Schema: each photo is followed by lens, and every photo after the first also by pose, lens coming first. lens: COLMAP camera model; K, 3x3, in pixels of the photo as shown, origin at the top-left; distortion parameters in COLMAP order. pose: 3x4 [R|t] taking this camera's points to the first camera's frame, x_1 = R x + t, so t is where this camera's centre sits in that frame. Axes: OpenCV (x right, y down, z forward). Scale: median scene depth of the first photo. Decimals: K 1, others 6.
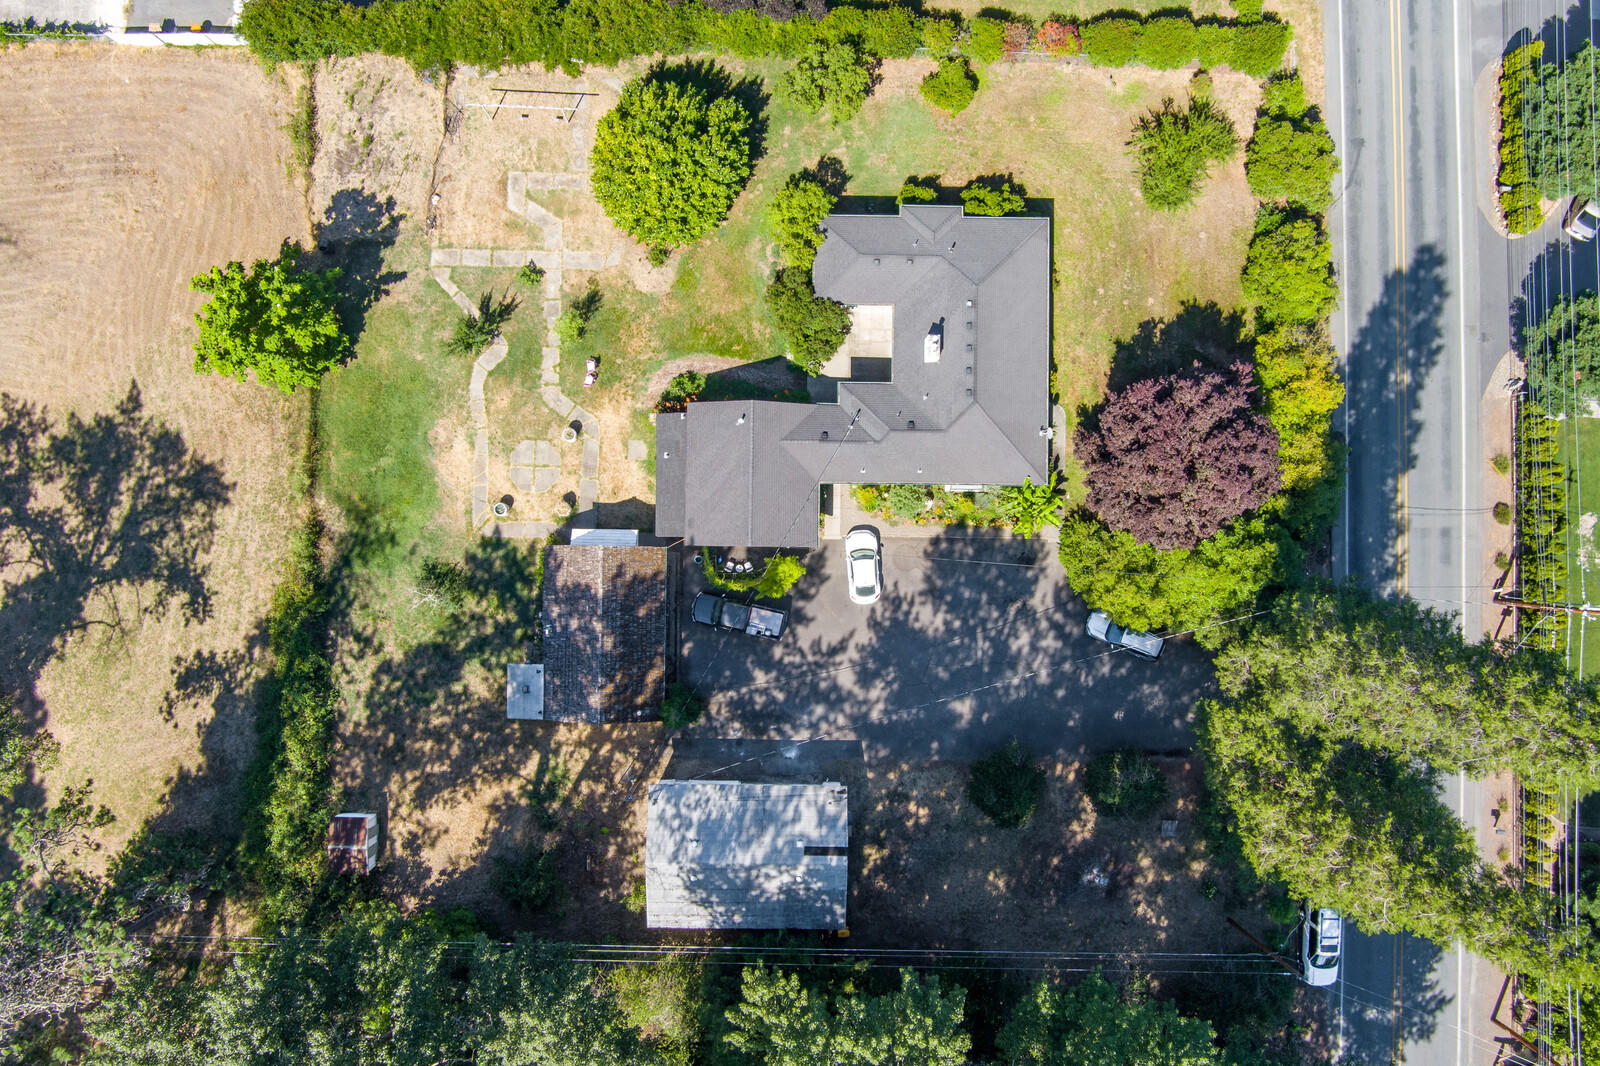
lens RADIAL K [[1281.0, 0, 800.0], [0, 1281.0, 533.0], [0, 0, 1]] dist [-0.058671, -0.004397]
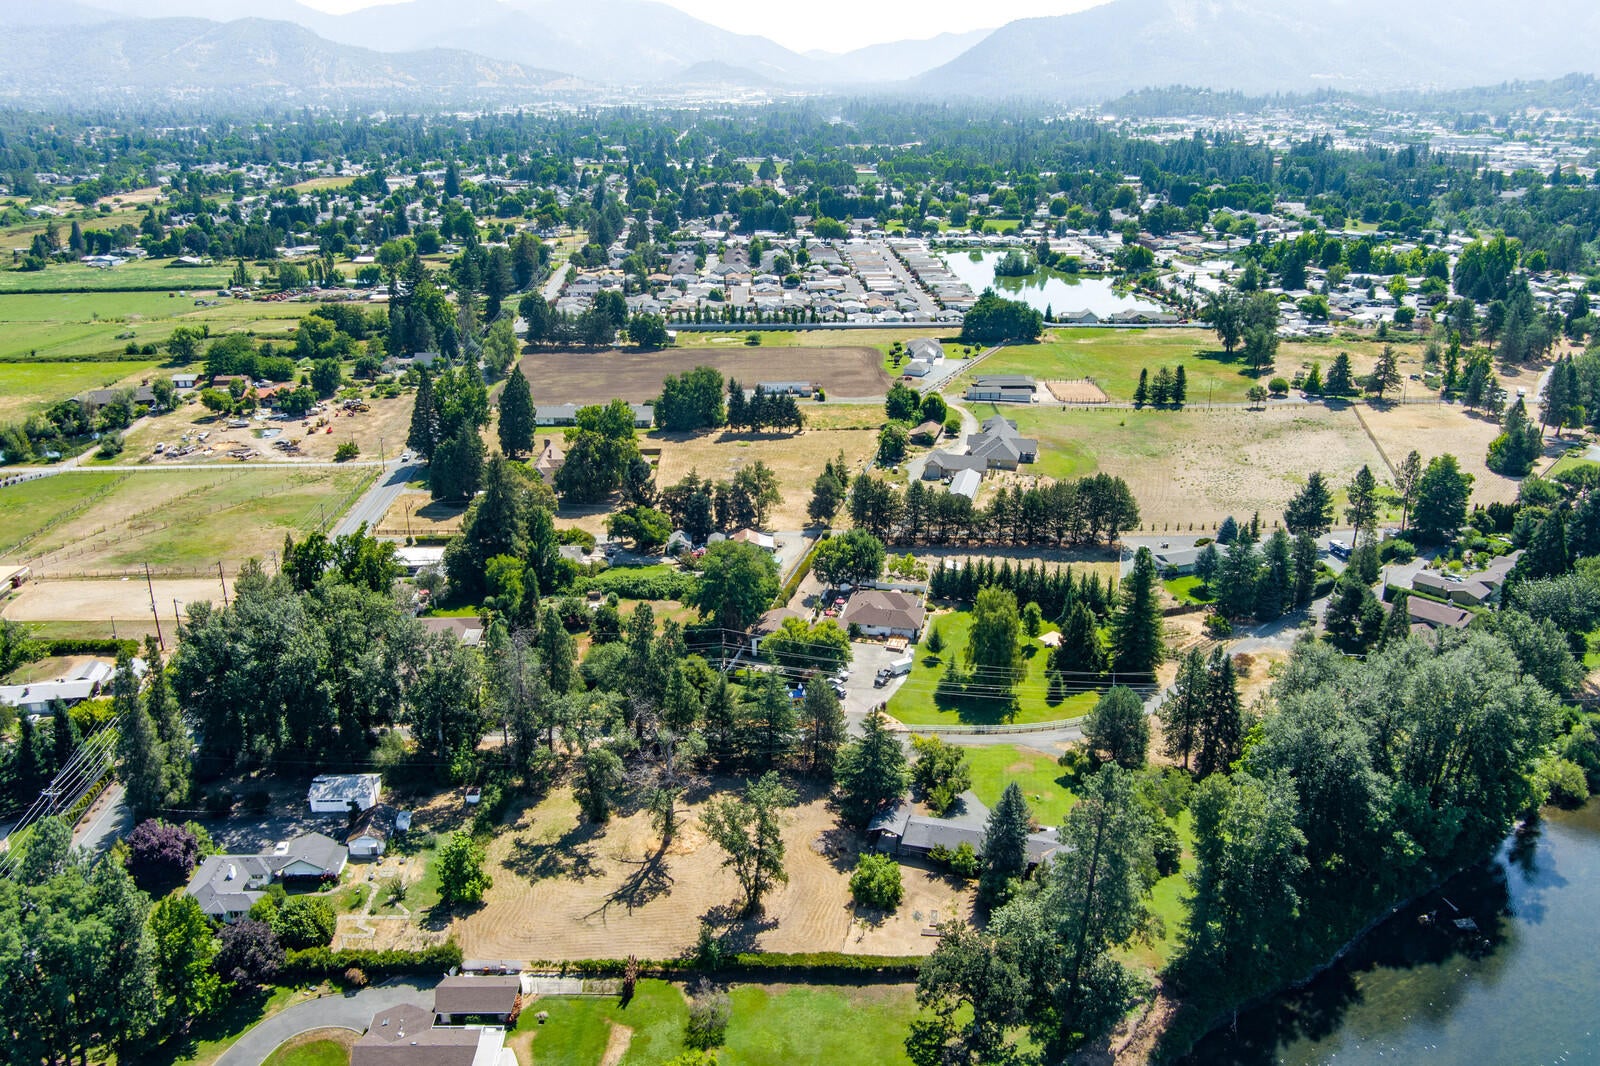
lens RADIAL K [[1281.0, 0, 800.0], [0, 1281.0, 533.0], [0, 0, 1]] dist [-0.058671, -0.004397]
pose [[-0.998465, 0.012134, -0.054050, -0.971452], [-0.055129, -0.313158, 0.948099, -2.518812], [-0.005422, 0.949623, 0.313346, -0.585037]]
